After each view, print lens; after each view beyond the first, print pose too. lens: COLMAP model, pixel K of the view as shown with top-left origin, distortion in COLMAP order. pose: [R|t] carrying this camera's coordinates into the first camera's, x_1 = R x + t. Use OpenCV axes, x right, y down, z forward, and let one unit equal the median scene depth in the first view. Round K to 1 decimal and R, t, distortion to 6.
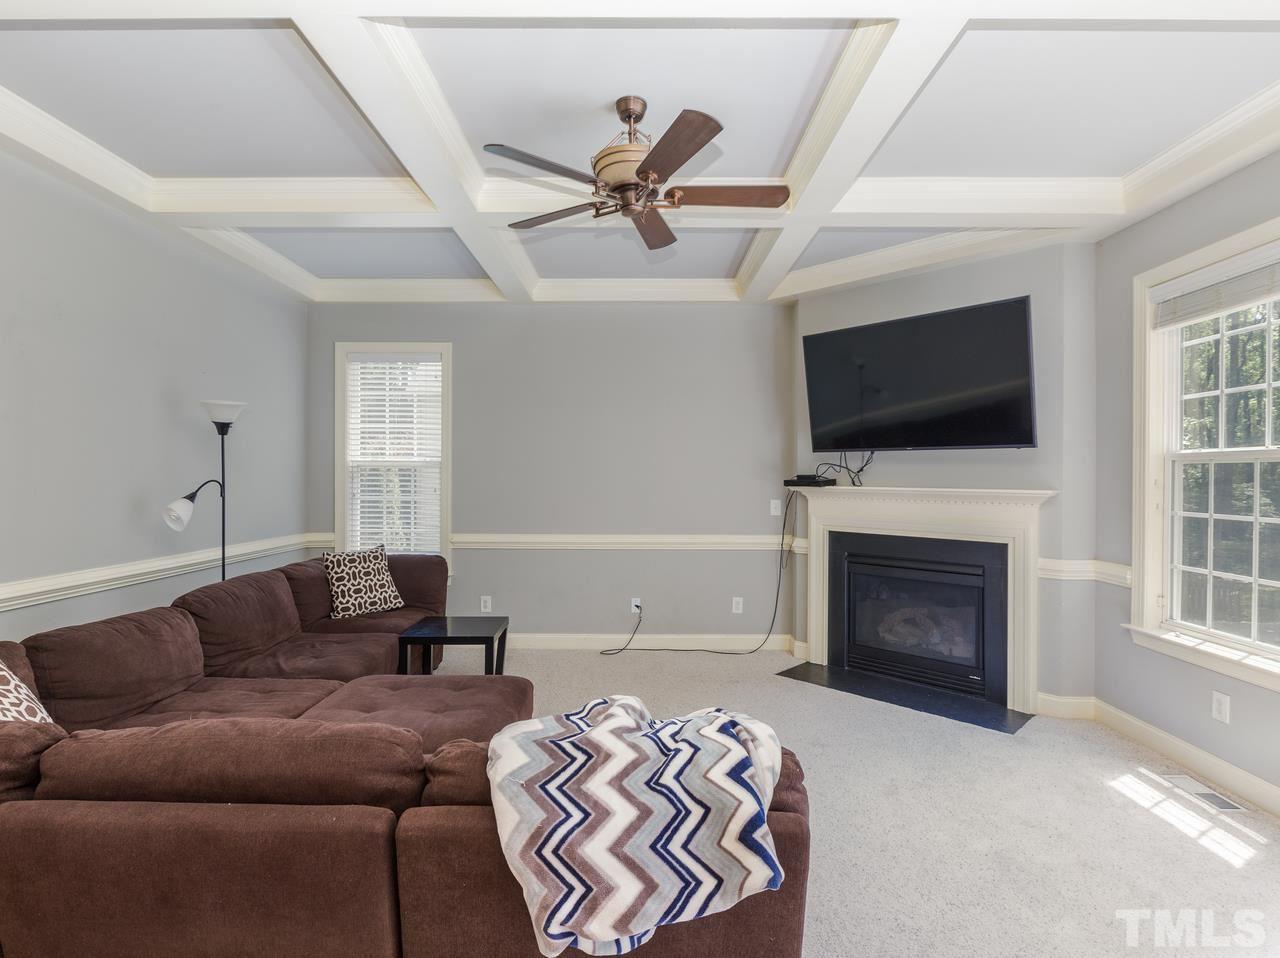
lens RADIAL K [[656.1, 0, 640.0], [0, 656.1, 479.0], [0, 0, 1]] dist [-0.001139, -0.000687]
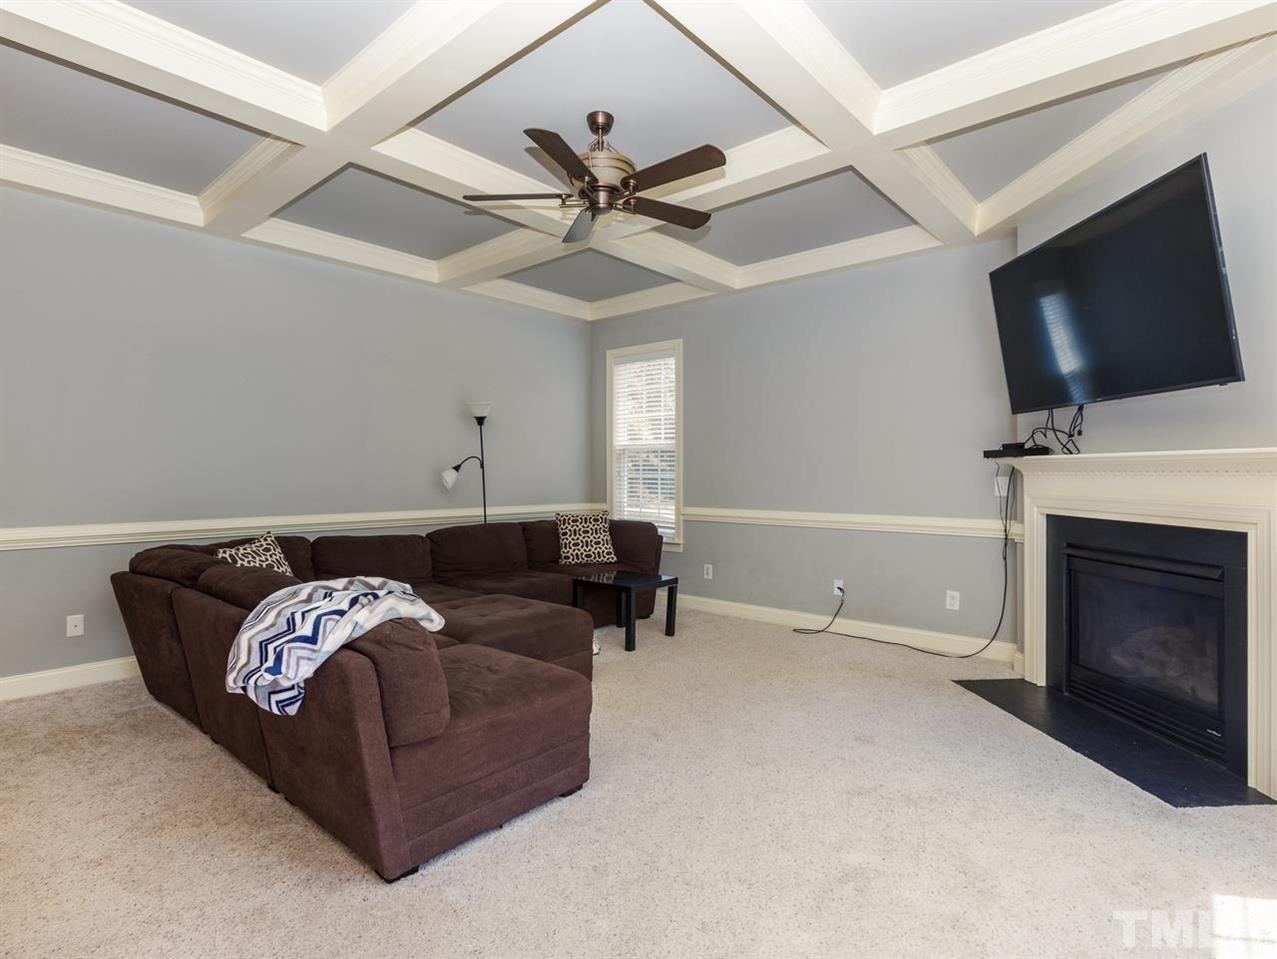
lens RADIAL K [[669.4, 0, 643.6], [0, 669.4, 478.2], [0, 0, 1]] dist [-0.000790, -0.000144]
pose [[0.758028, -0.000392, -0.652222, 0.492342], [0.000486, 1.000000, -0.000036, 0.040137], [0.652222, -0.000290, 0.758028, 0.094978]]
